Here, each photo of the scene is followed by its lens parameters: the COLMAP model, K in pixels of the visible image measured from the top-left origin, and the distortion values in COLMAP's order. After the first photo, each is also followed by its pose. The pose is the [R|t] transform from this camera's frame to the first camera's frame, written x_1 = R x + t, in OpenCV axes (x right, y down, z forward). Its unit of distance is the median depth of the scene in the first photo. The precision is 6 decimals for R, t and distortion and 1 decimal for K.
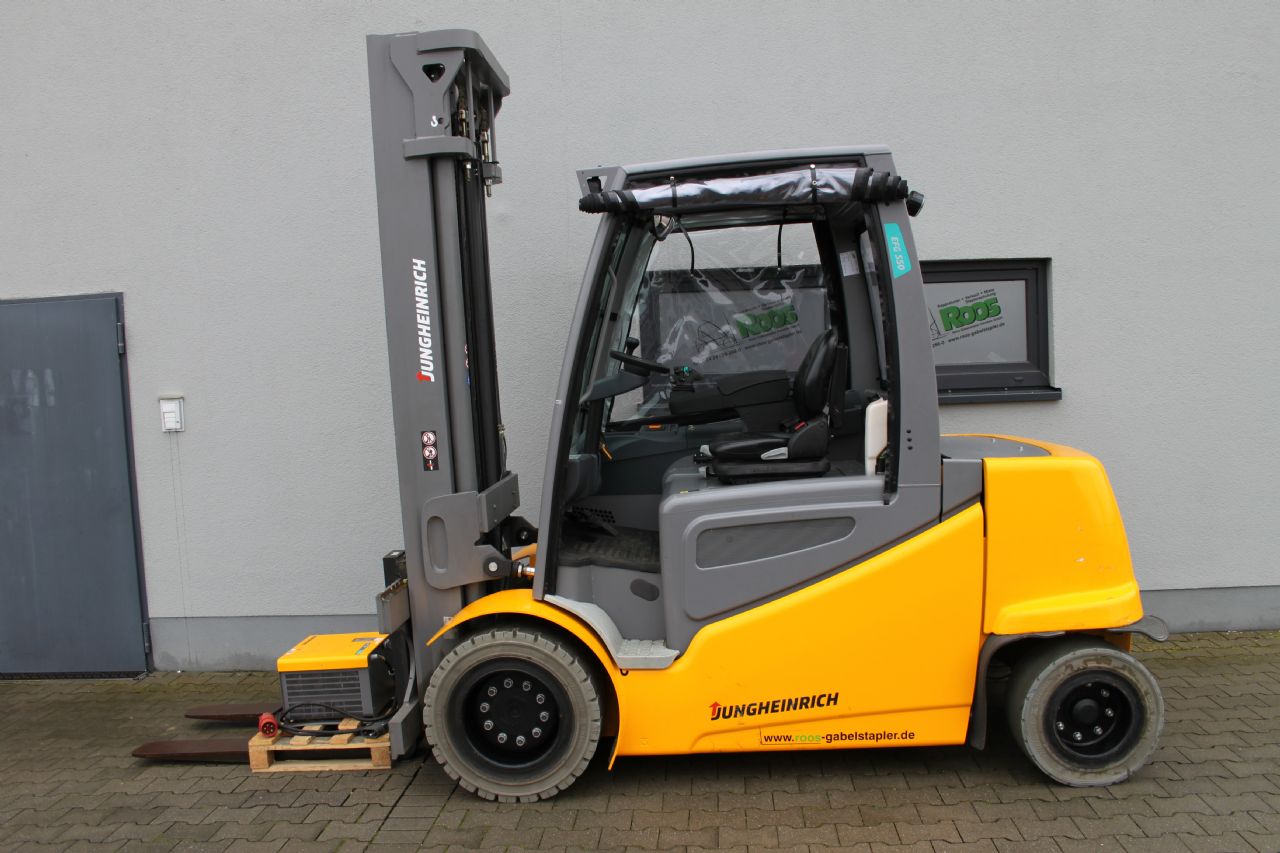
lens RADIAL K [[1090.6, 0, 611.8], [0, 1090.6, 456.9], [0, 0, 1]] dist [-0.121806, 0.073396]
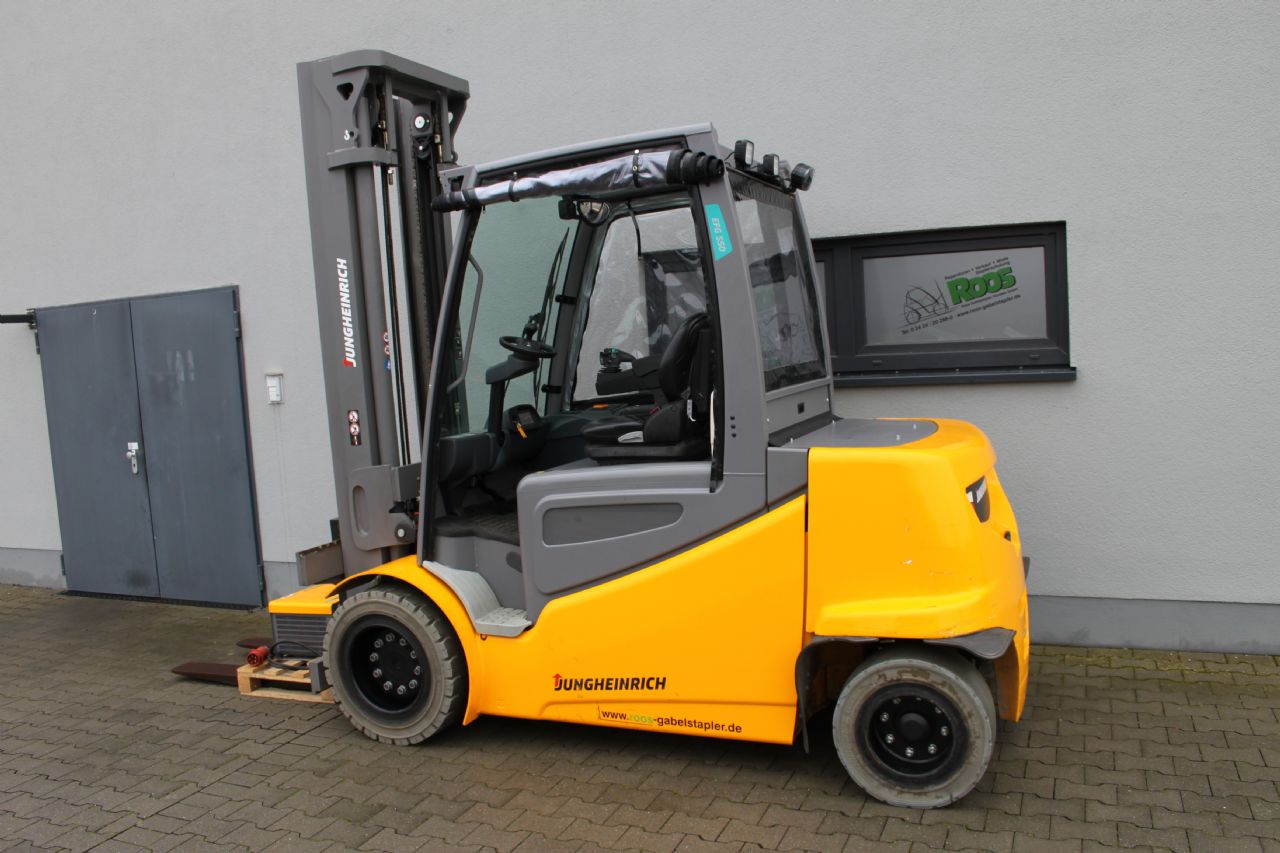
lens RADIAL K [[1090.6, 0, 674.7], [0, 1090.6, 455.2], [0, 0, 1]] dist [-0.121806, 0.073396]
pose [[0.939496, 0.028565, -0.341368, 0.552259], [-0.016299, 0.999116, 0.038747, -0.027110], [0.342173, -0.030839, 0.939131, 0.060001]]
